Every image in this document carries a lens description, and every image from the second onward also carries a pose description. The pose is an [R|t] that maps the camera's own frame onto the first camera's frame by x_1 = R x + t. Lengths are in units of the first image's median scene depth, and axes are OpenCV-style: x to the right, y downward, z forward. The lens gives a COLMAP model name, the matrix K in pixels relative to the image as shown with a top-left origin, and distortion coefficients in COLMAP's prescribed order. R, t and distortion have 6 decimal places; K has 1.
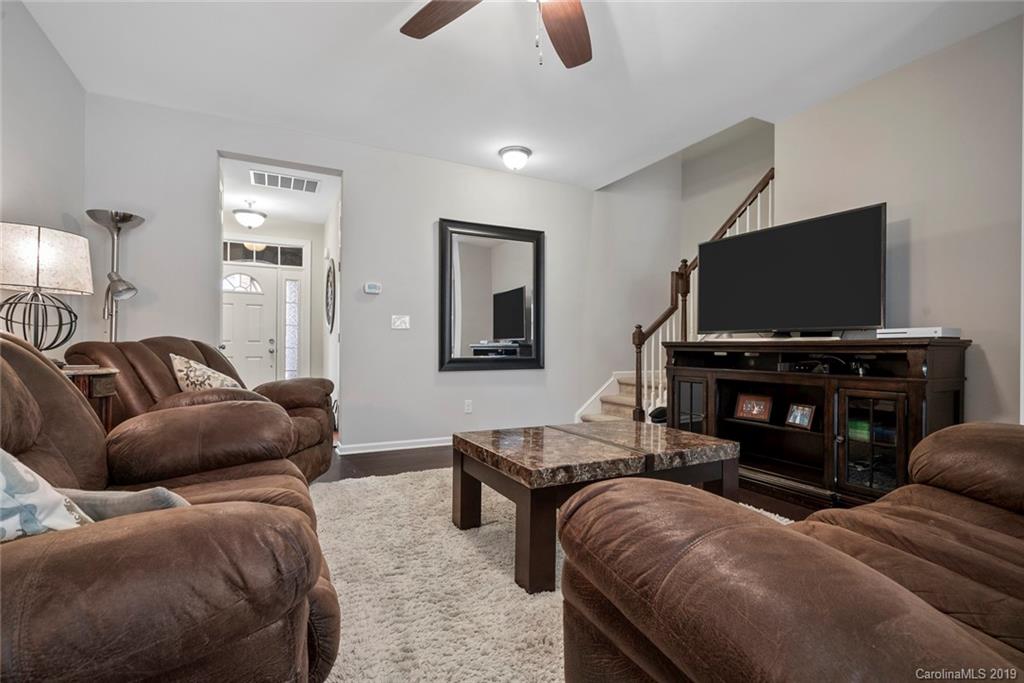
lens RADIAL K [[472.7, 0, 513.2], [0, 472.7, 345.7], [0, 0, 1]] dist [-0.007272, 0.002009]
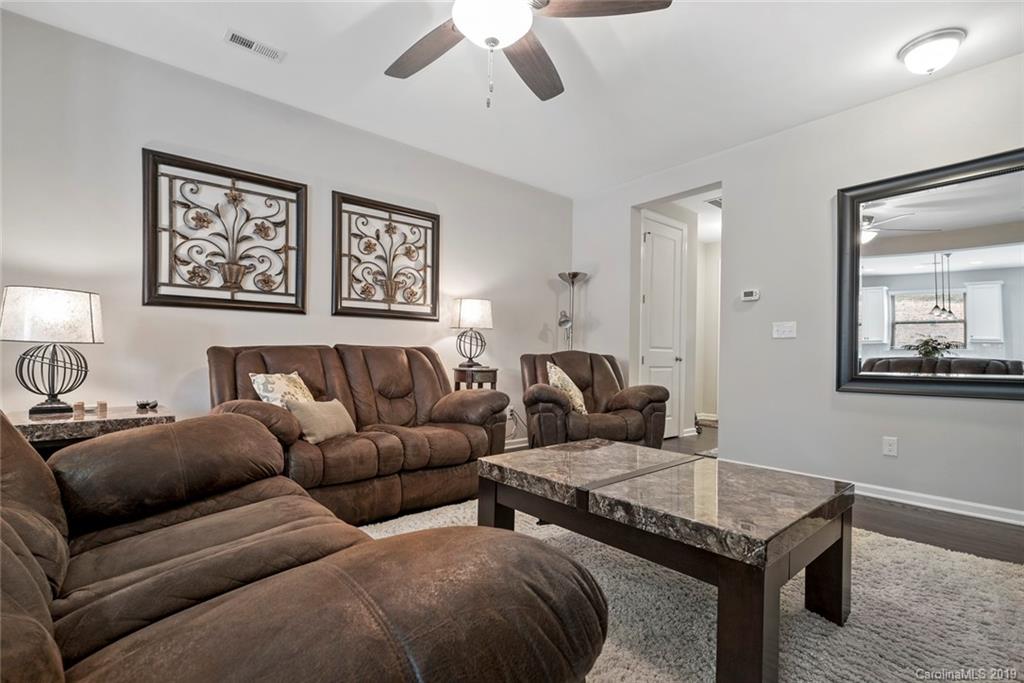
lens RADIAL K [[472.7, 0, 511.5], [0, 472.7, 358.5], [0, 0, 1]] dist [-0.007272, 0.002009]
pose [[0.234439, 0.001564, -0.972129, 0.612278], [-0.005133, 0.999987, 0.000371, 0.006376], [0.972117, 0.004903, 0.234444, 0.410038]]
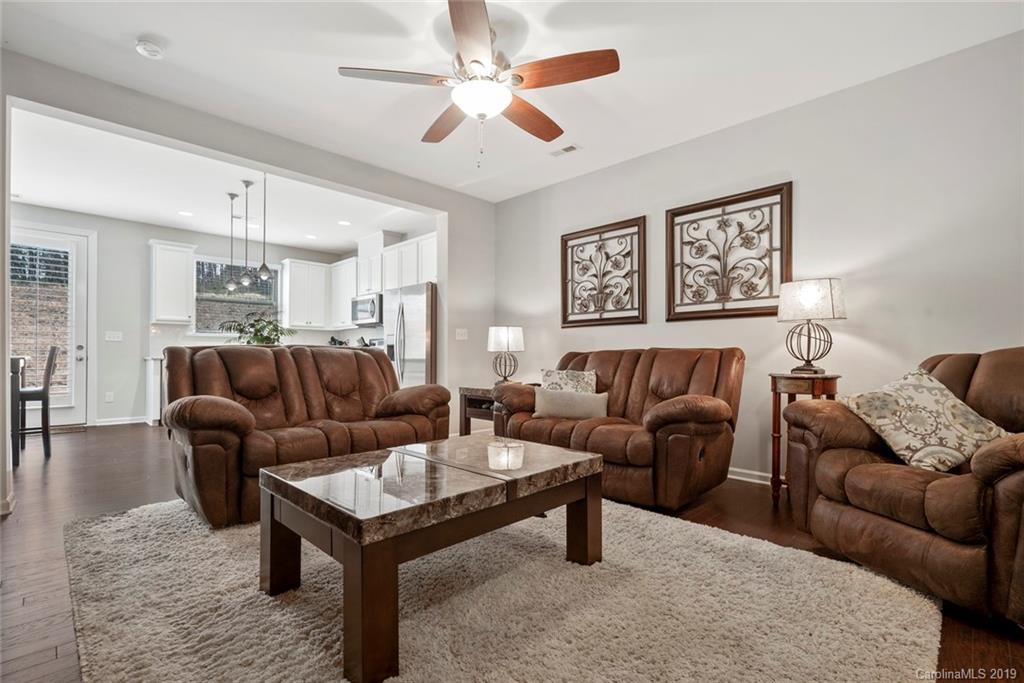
lens RADIAL K [[472.7, 0, 512.8], [0, 472.7, 355.1], [0, 0, 1]] dist [-0.007272, 0.002009]
pose [[-0.952688, -0.010847, -0.303757, 0.207775], [-0.009318, 0.999936, -0.006482, 0.006785], [0.303807, -0.003345, -0.952728, 1.288307]]
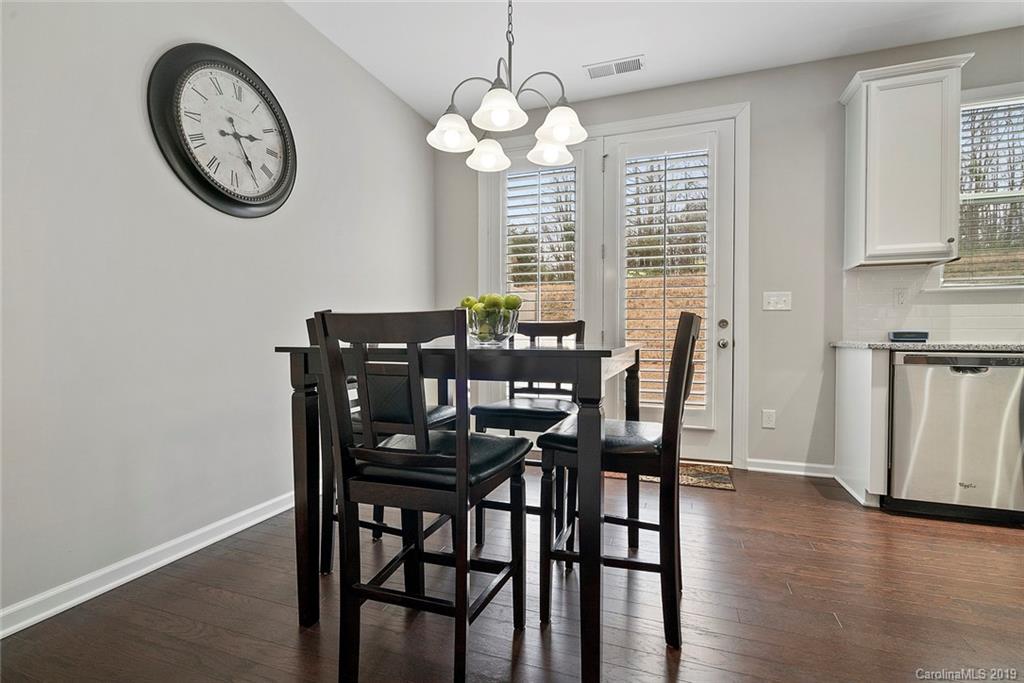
lens RADIAL K [[472.7, 0, 506.3], [0, 472.7, 341.7], [0, 0, 1]] dist [-0.007272, 0.002009]
pose [[-0.676679, -0.018809, 0.736038, 0.812974], [-0.007019, 0.999793, 0.019096, 0.004324], [-0.736245, 0.007756, -0.676671, 0.085081]]
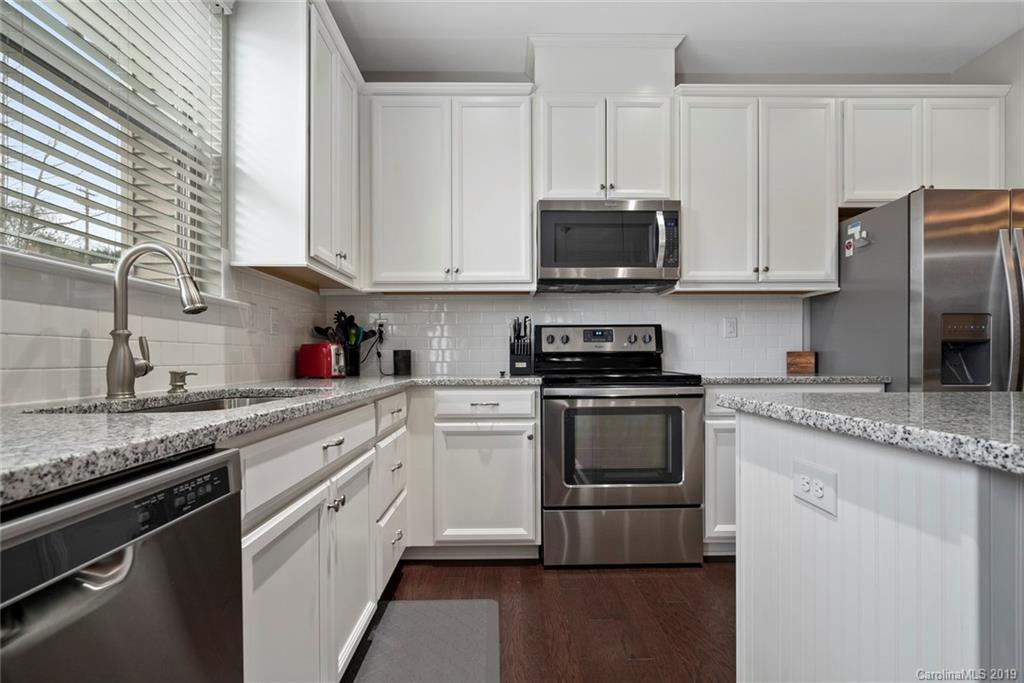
lens RADIAL K [[472.7, 0, 509.6], [0, 472.7, 359.2], [0, 0, 1]] dist [-0.007272, 0.002009]
pose [[-0.446694, -0.003361, -0.894680, 0.930363], [0.004997, 0.999968, -0.006252, -0.010618], [0.894673, -0.007264, -0.446663, -0.704453]]
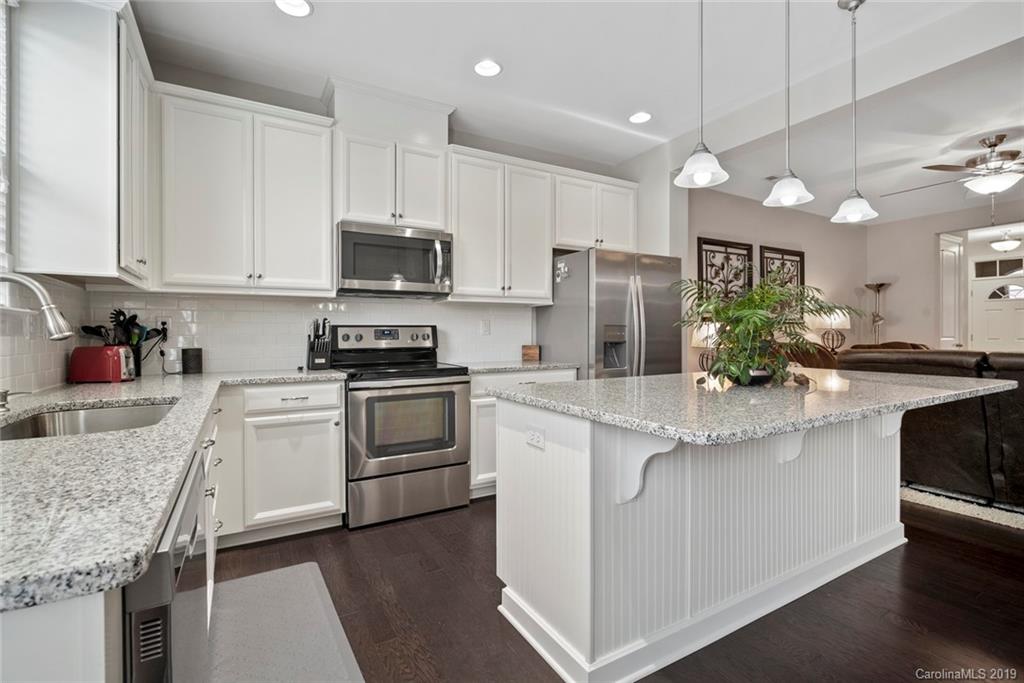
lens RADIAL K [[472.7, 0, 515.7], [0, 472.7, 336.7], [0, 0, 1]] dist [-0.007272, 0.002009]
pose [[0.056263, 0.000017, -0.998416, 1.132620], [0.007899, 0.999969, 0.000462, -0.049243], [0.998385, -0.007913, 0.056261, -0.719615]]
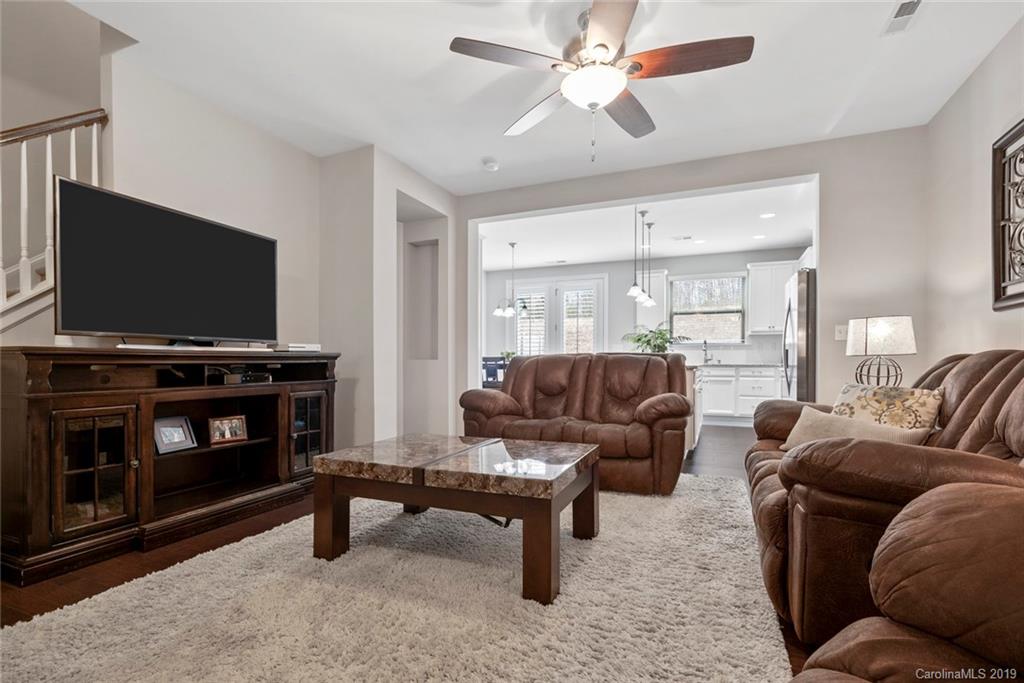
lens RADIAL K [[472.7, 0, 515.4], [0, 472.7, 367.0], [0, 0, 1]] dist [-0.007272, 0.002009]
pose [[-0.637506, -0.016916, 0.770260, -0.462147], [-0.007632, 0.999849, 0.015641, 0.002339], [-0.770408, 0.004093, -0.637538, 1.089462]]
